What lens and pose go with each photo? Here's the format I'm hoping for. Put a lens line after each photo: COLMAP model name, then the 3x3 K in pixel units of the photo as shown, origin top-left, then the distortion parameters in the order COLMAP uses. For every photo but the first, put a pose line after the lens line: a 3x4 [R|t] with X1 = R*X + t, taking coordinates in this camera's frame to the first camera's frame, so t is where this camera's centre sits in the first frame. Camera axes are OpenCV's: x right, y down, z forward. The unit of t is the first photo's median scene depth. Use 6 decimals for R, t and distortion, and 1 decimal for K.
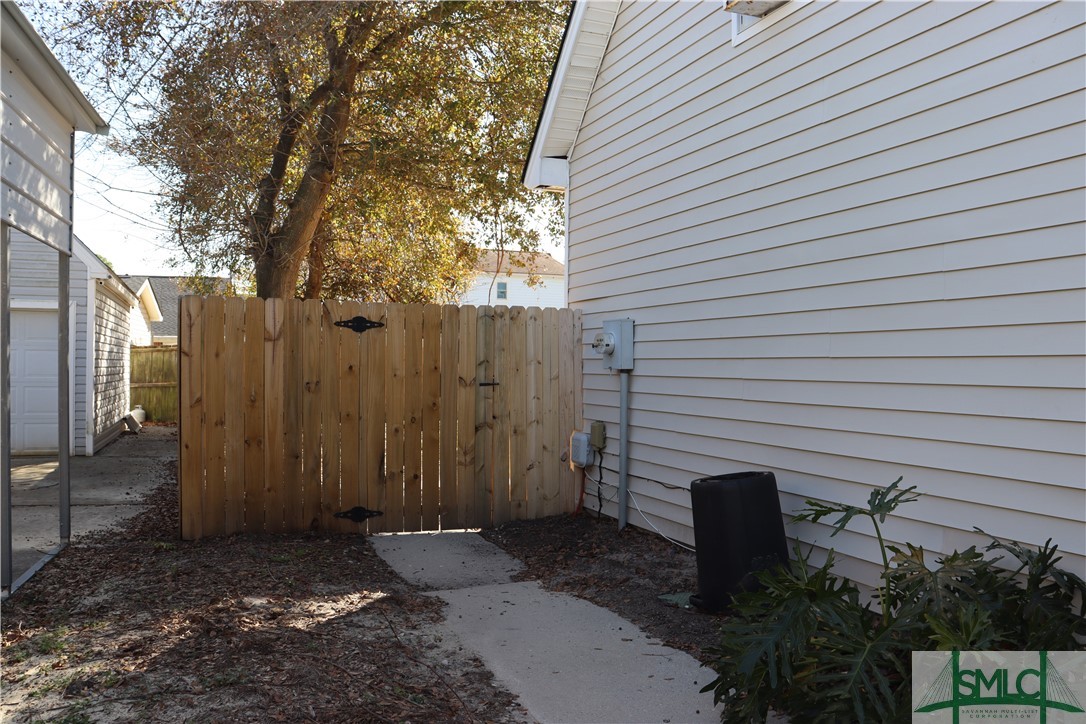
lens RADIAL K [[910.9, 0, 543.0], [0, 910.9, 362.0], [0, 0, 1]] dist [-0.165515, 0.148959]
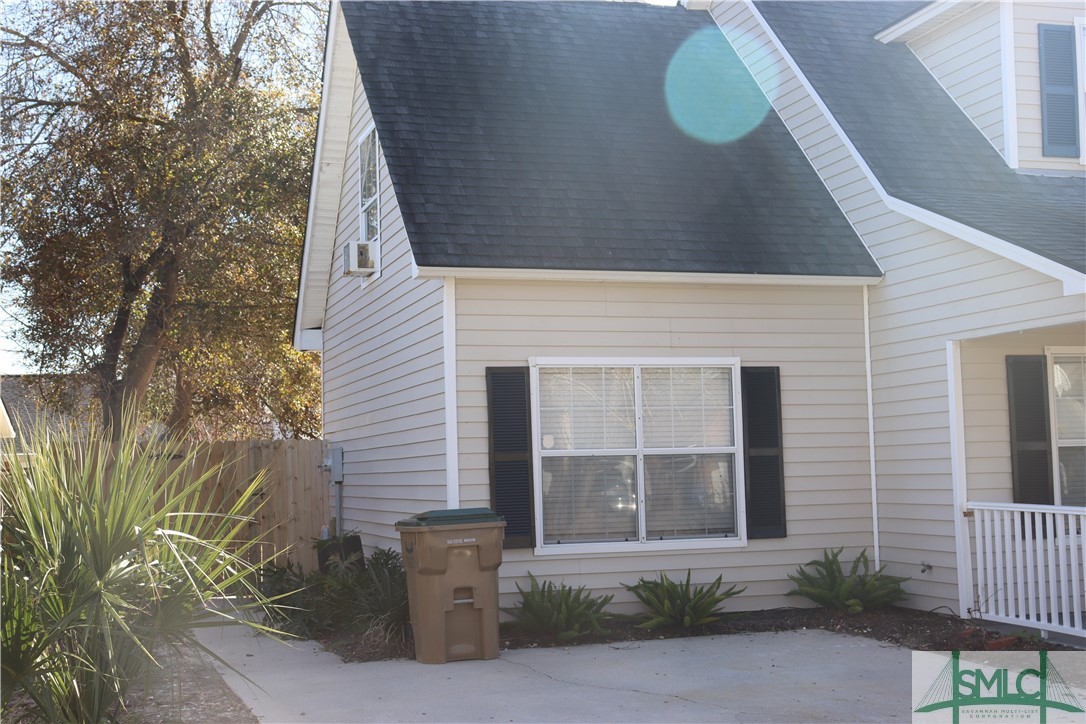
lens RADIAL K [[1481.6, 0, 543.0], [0, 1481.6, 362.0], [0, 0, 1]] dist [0.010441, 0.011266]
pose [[0.997880, -0.035997, -0.054224, 0.514999], [0.032040, 0.996878, -0.072166, -0.000863], [0.056653, 0.070276, 0.995918, -1.306850]]
